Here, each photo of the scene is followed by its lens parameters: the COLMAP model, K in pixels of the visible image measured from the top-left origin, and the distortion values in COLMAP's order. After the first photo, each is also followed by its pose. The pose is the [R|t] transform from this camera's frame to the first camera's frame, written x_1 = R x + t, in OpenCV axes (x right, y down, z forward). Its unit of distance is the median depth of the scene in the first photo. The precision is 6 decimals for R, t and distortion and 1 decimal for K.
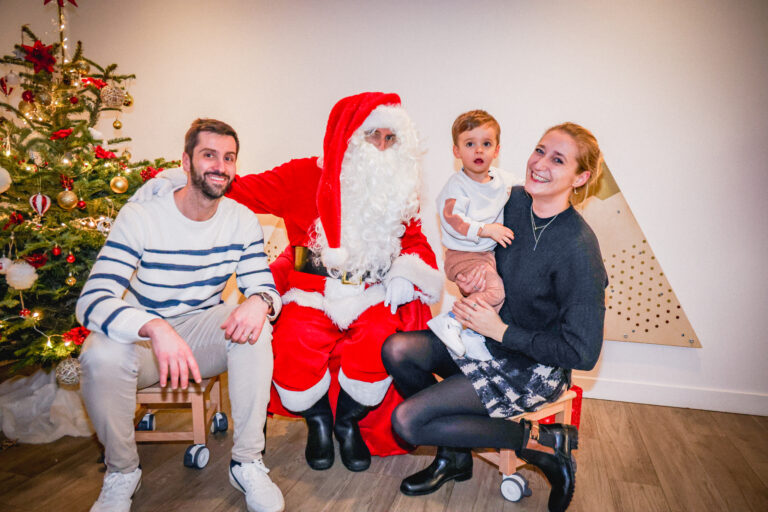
lens RADIAL K [[499.7, 0, 388.1], [0, 499.7, 262.1], [0, 0, 1]] dist [-0.081373, 0.035616]
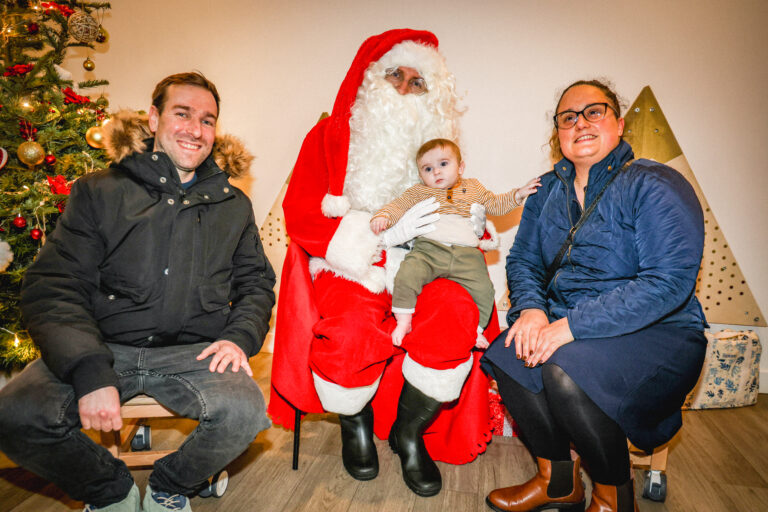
lens RADIAL K [[513.5, 0, 396.2], [0, 513.5, 255.2], [0, 0, 1]] dist [-0.108146, 0.061022]
pose [[0.996207, -0.008654, 0.086580, -0.140234], [0.006284, 0.999599, 0.027611, 0.013636], [-0.086784, -0.026963, 0.995862, 0.154820]]
